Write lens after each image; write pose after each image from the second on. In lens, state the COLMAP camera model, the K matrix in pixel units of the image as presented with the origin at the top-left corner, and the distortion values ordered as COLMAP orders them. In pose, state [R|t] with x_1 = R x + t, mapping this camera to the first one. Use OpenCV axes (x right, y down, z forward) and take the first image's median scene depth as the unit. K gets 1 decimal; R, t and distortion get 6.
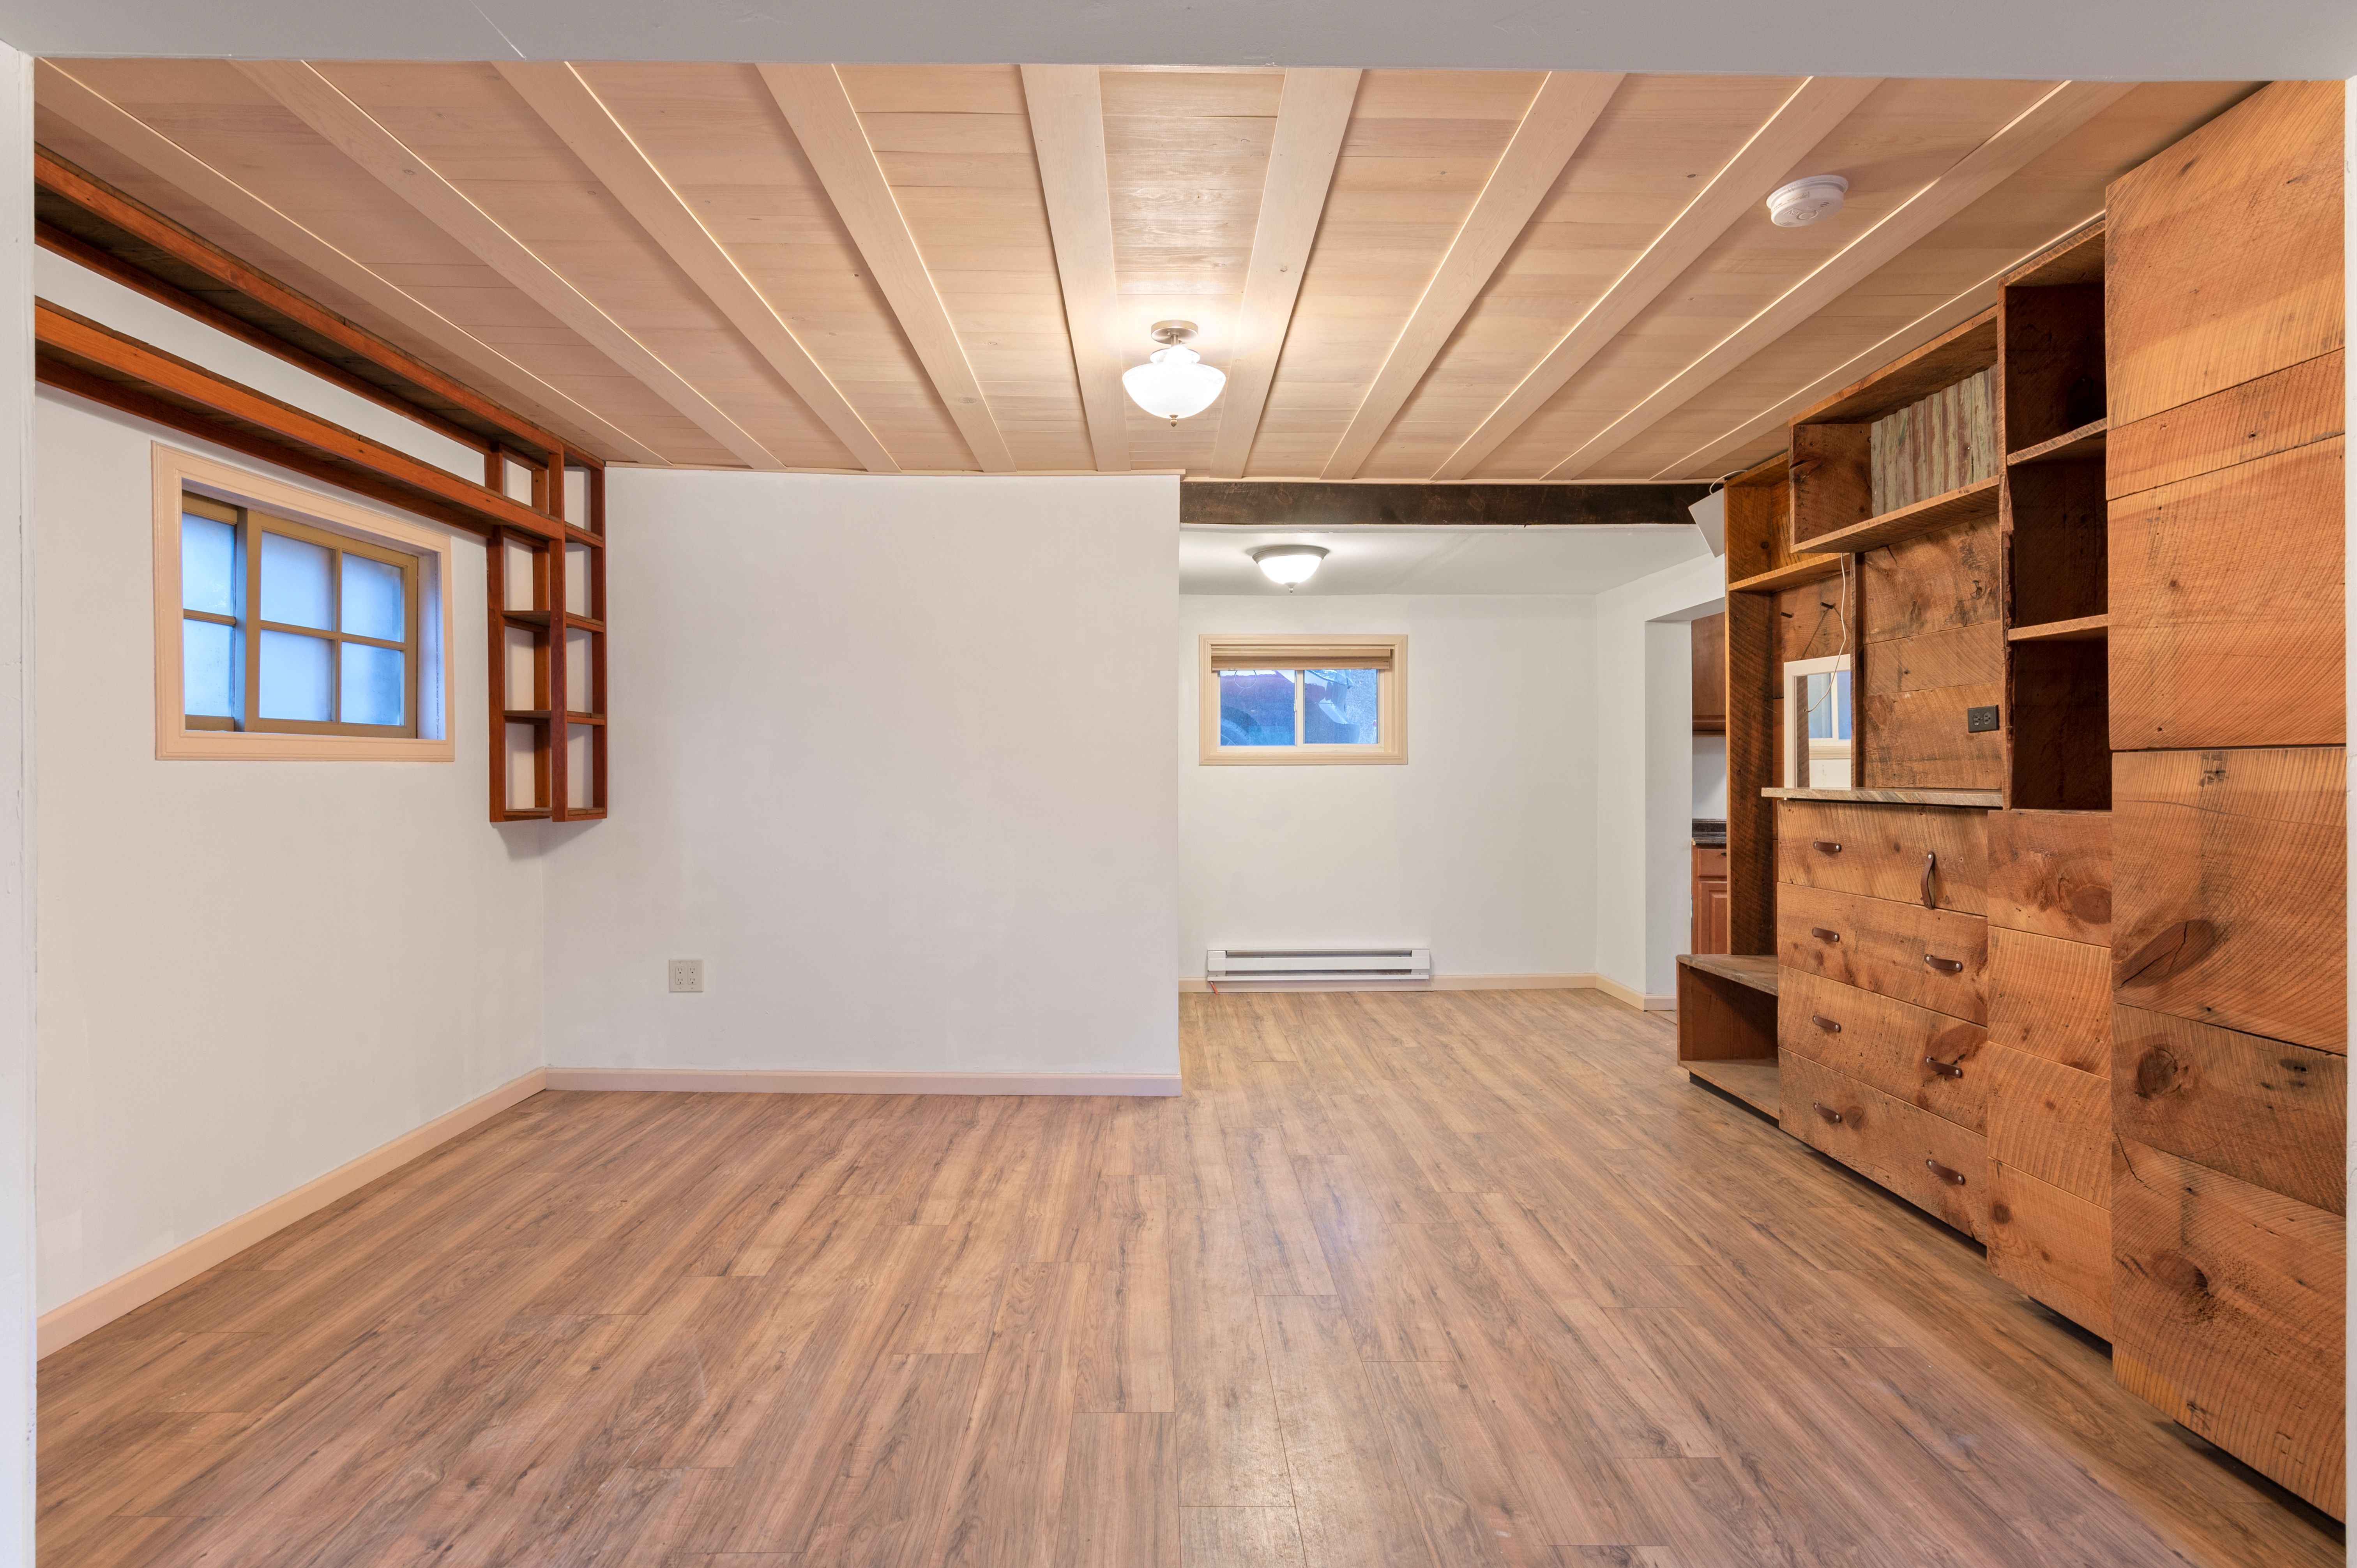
lens RADIAL K [[1174.5, 0, 1169.1], [0, 1174.5, 767.6], [0, 0, 1]] dist [0.001449, -0.001509]
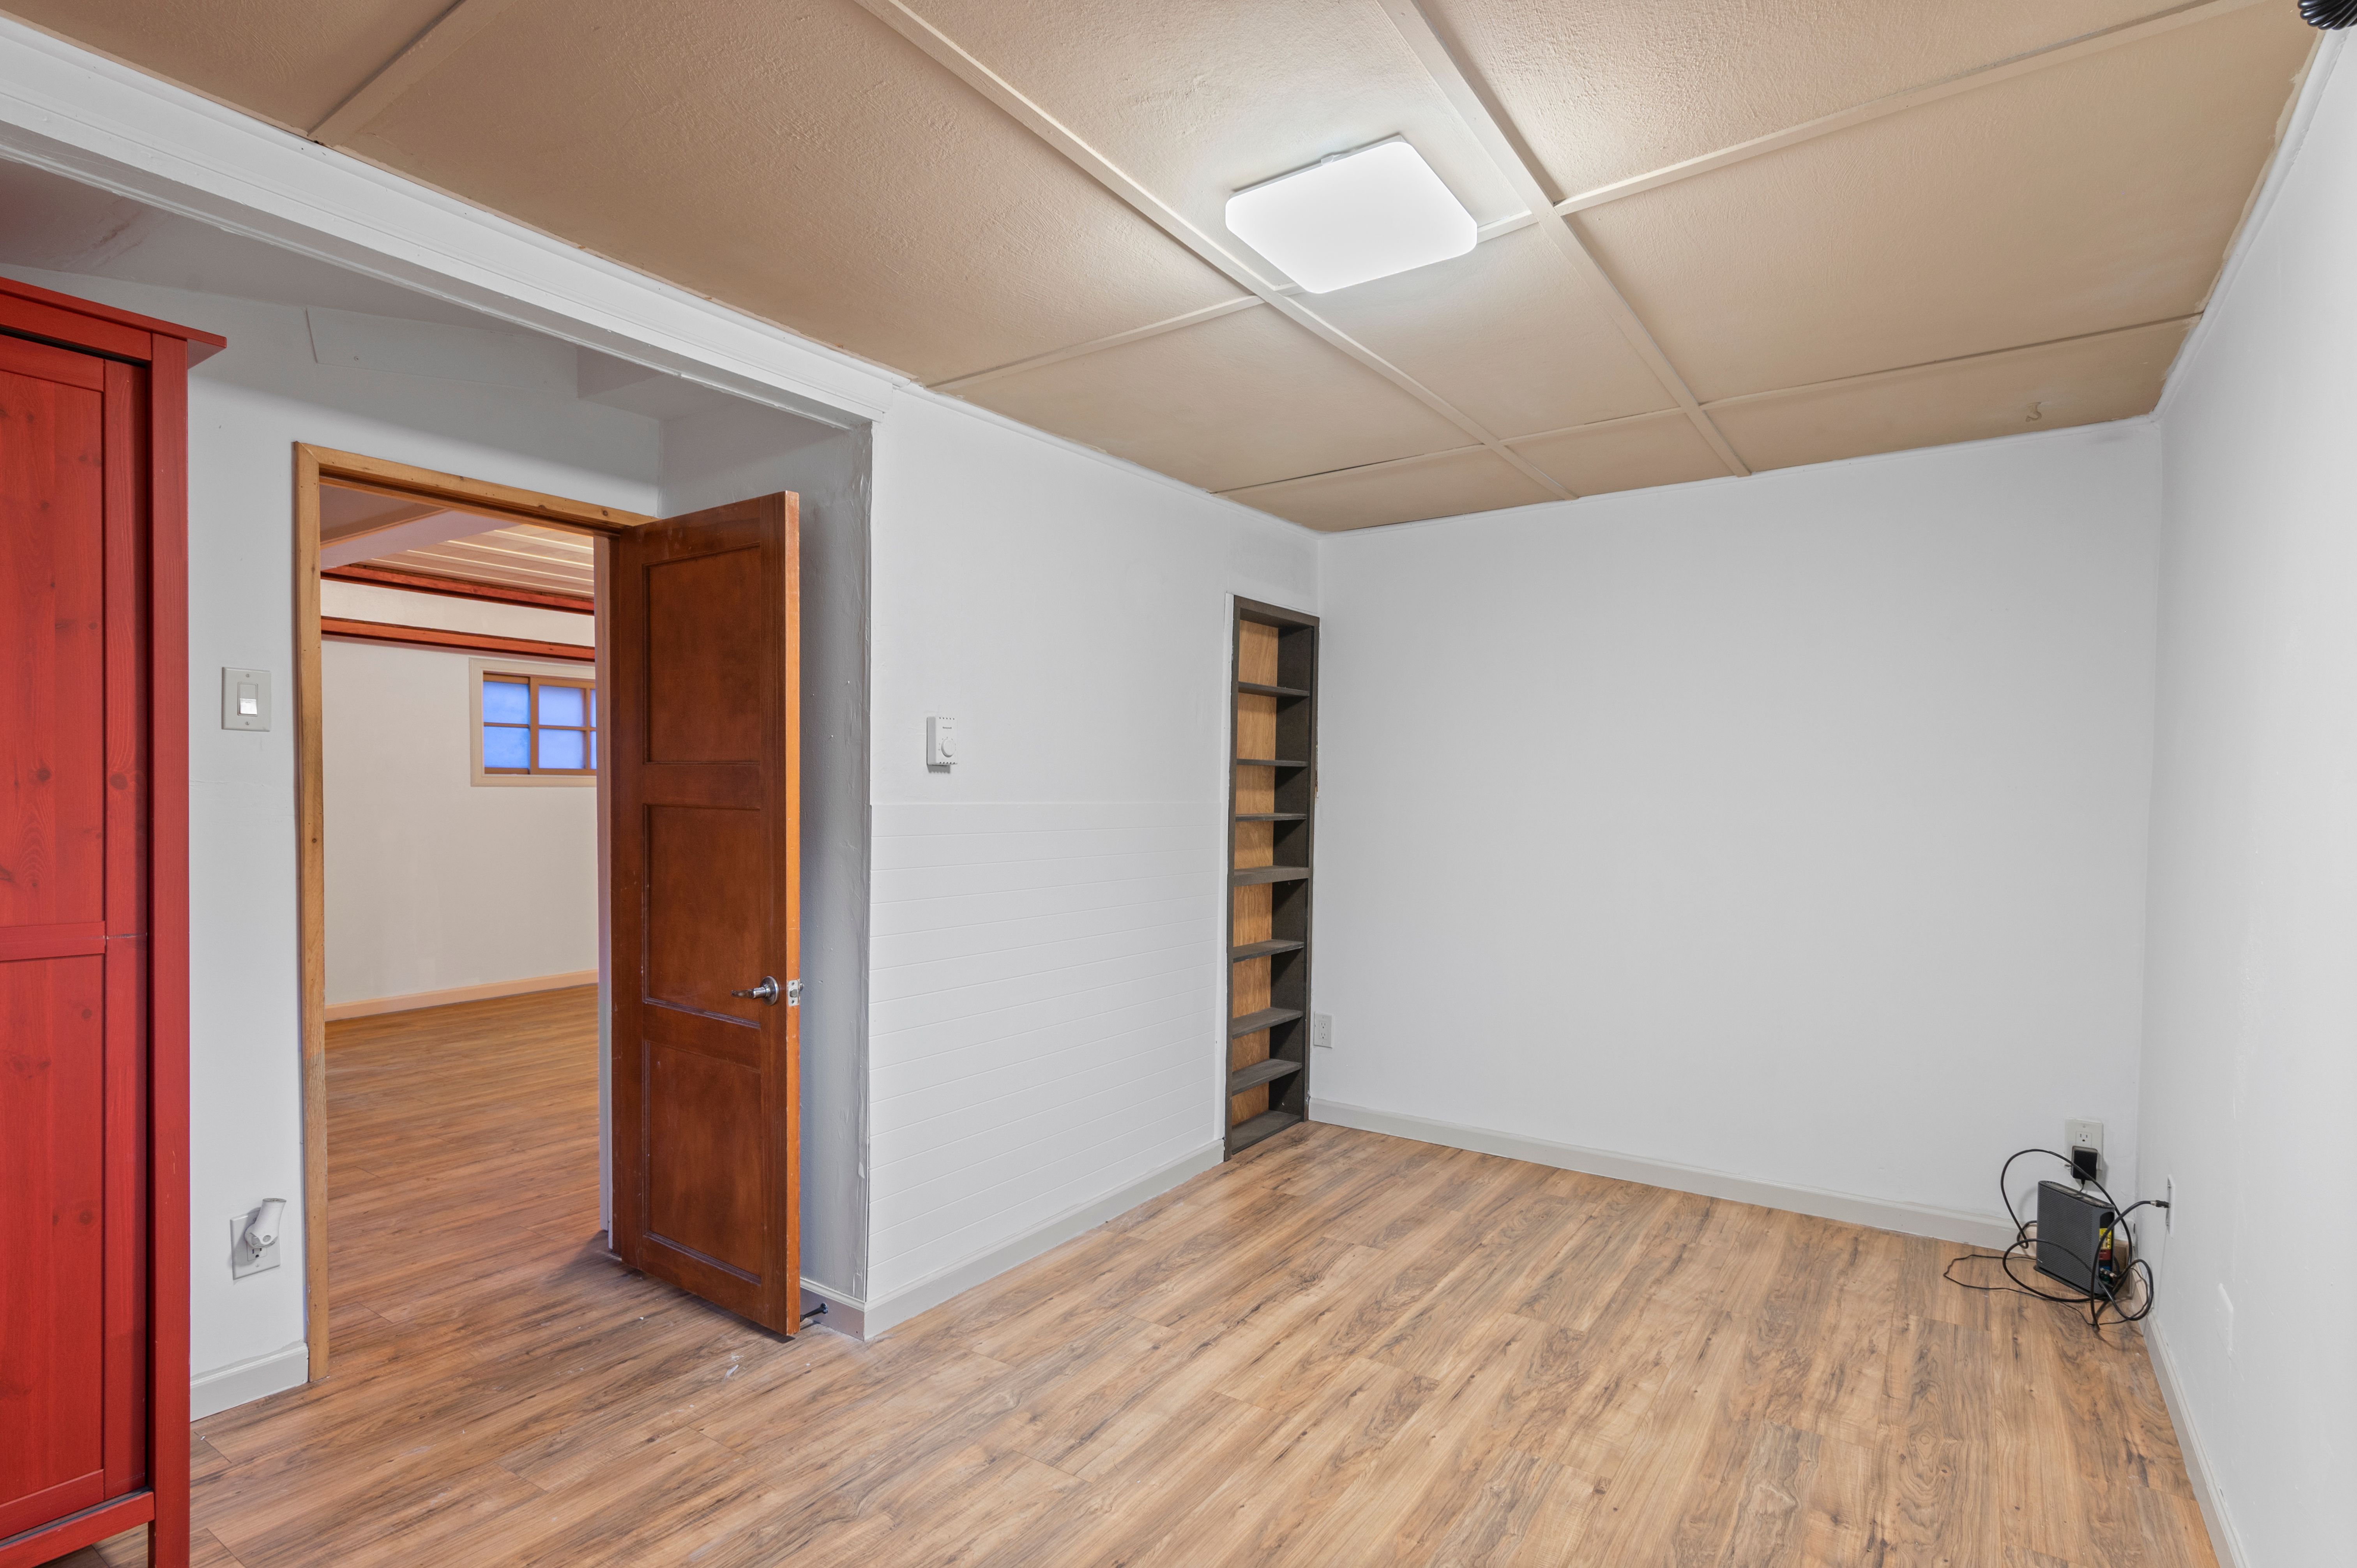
lens RADIAL K [[1177.3, 0, 1126.0], [0, 1177.3, 829.9], [0, 0, 1]] dist [0.039007, -0.000006]
pose [[0.792964, 0.023682, -0.608807, 1.497807], [-0.004259, 0.999435, 0.033330, -0.003806], [0.609253, -0.023836, 0.792618, -0.130196]]
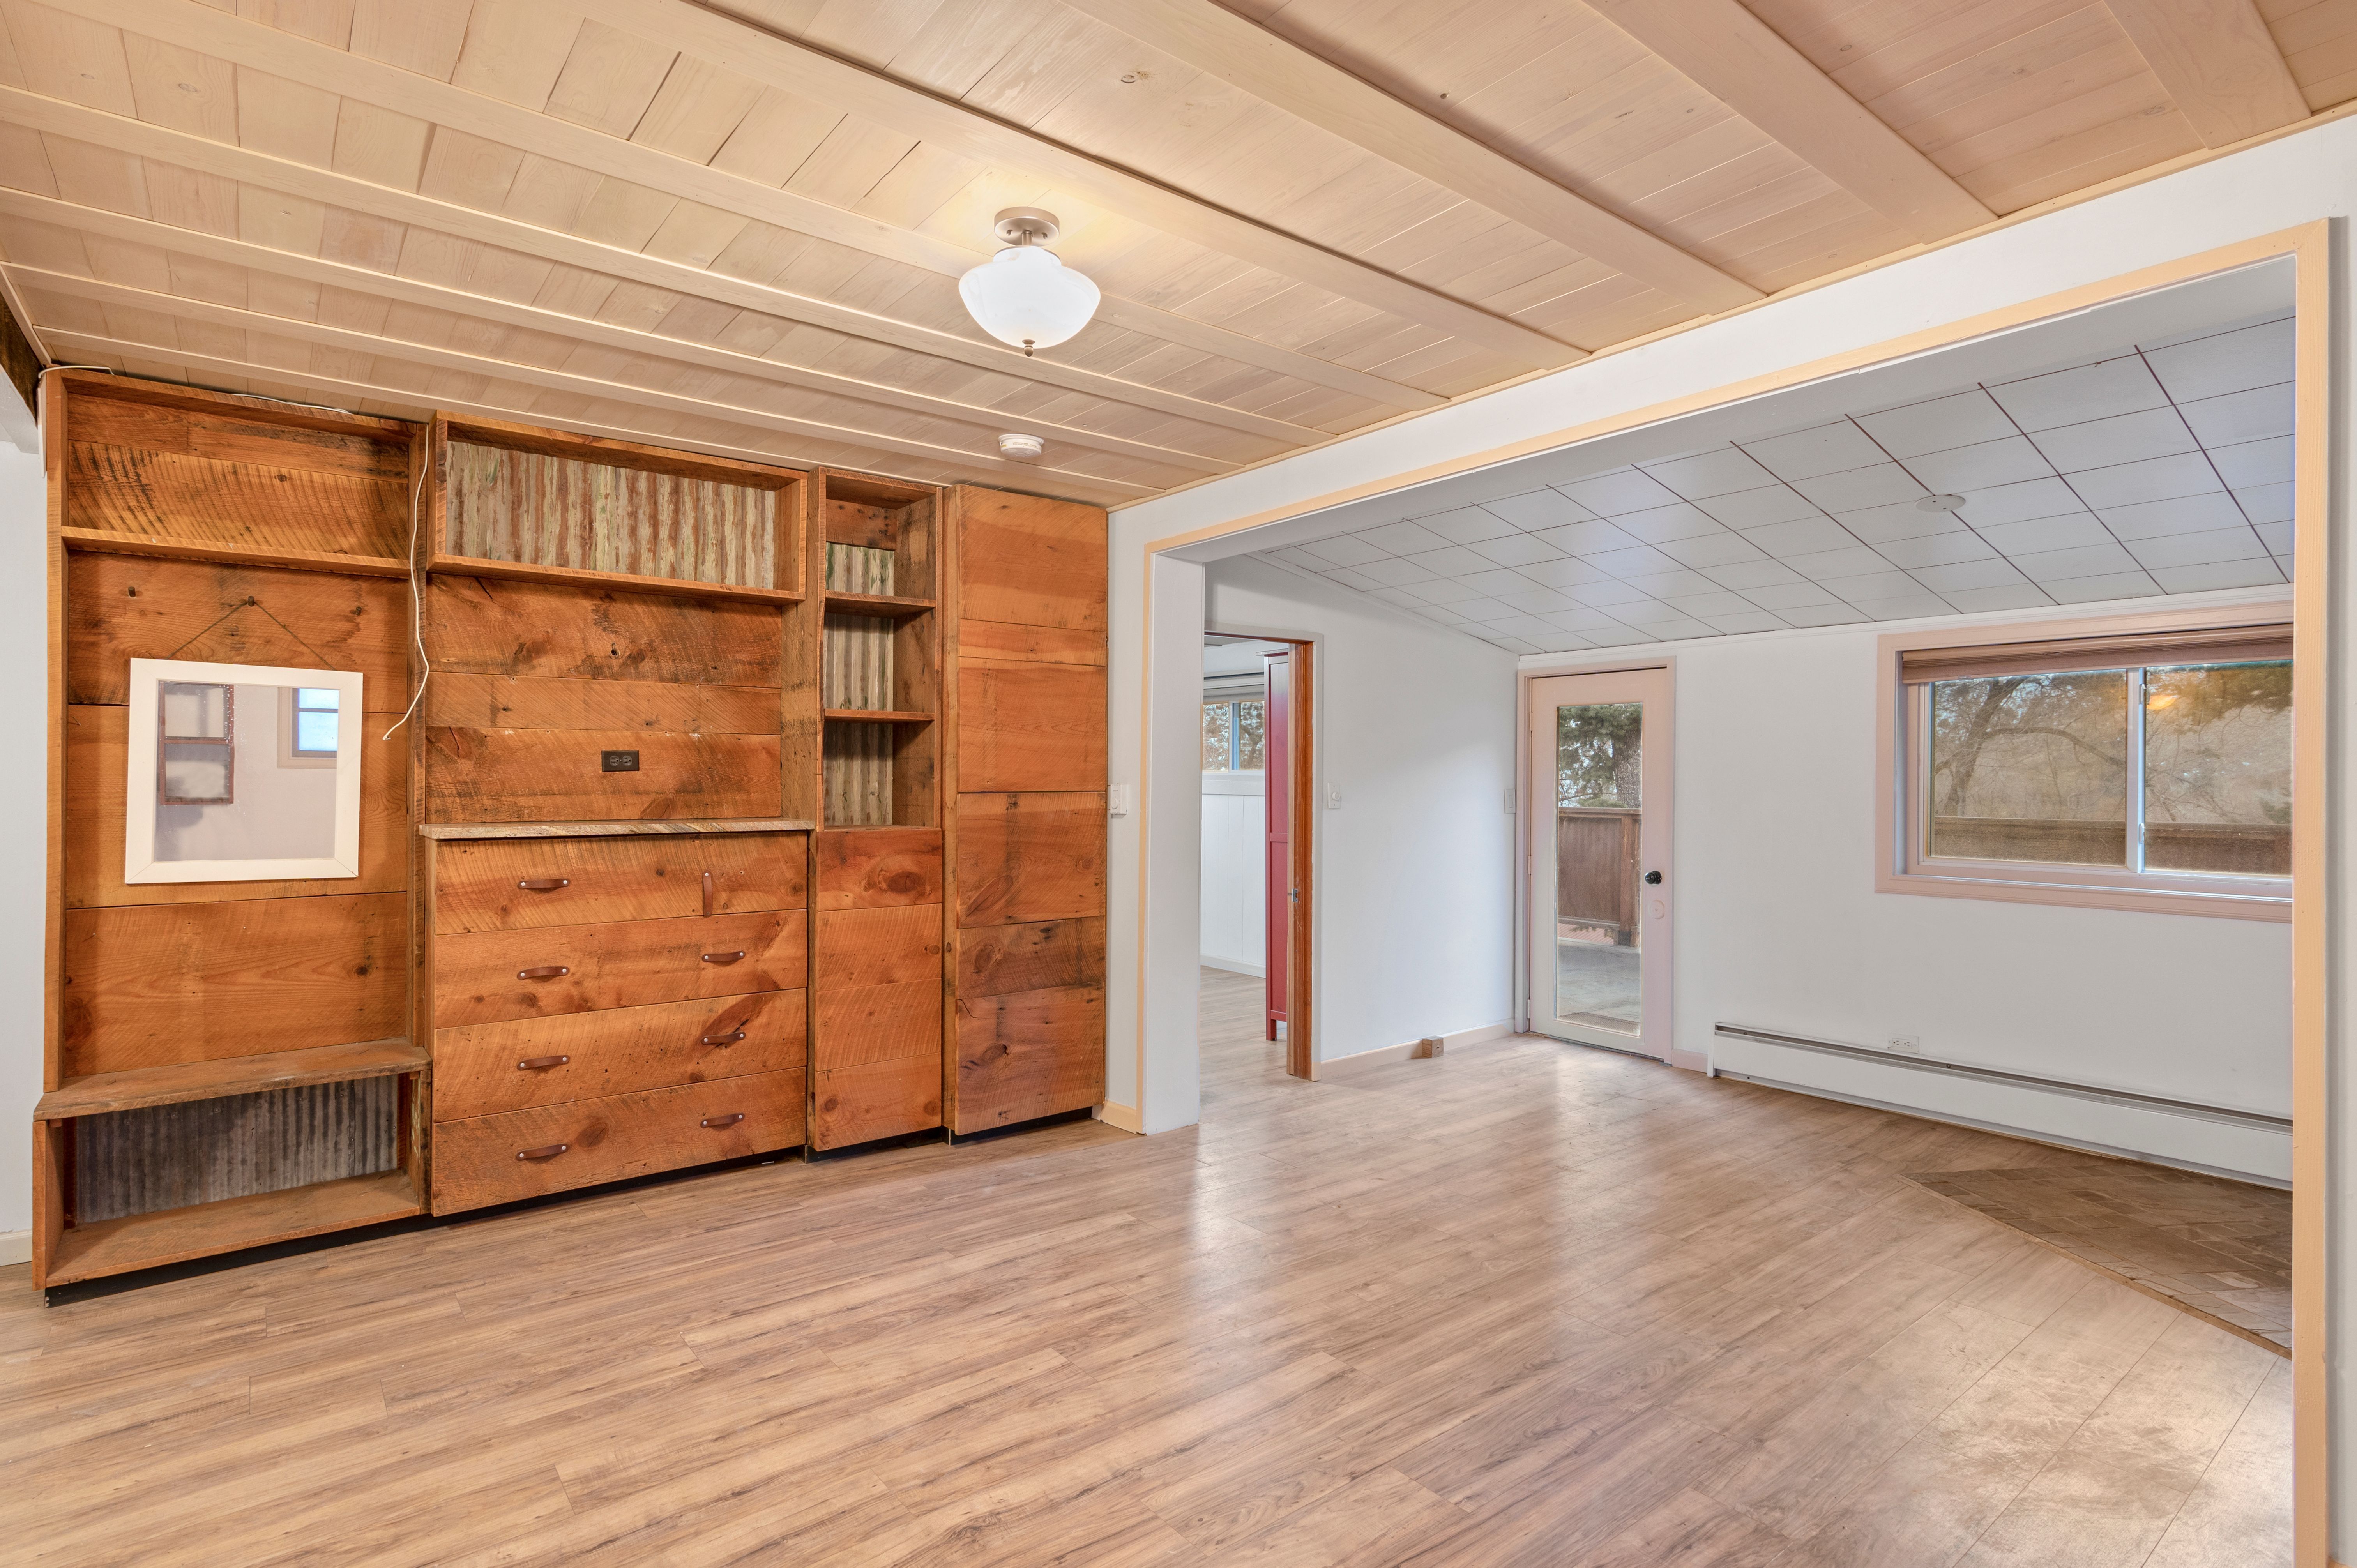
lens RADIAL K [[1158.9, 0, 1169.3], [0, 1158.9, 783.1], [0, 0, 1]] dist [-0.000293, -0.000384]
pose [[-0.604629, -0.005276, 0.796490, -0.587660], [-0.005299, 0.999983, 0.002601, -0.025302], [-0.796489, -0.002647, -0.604647, 1.283555]]
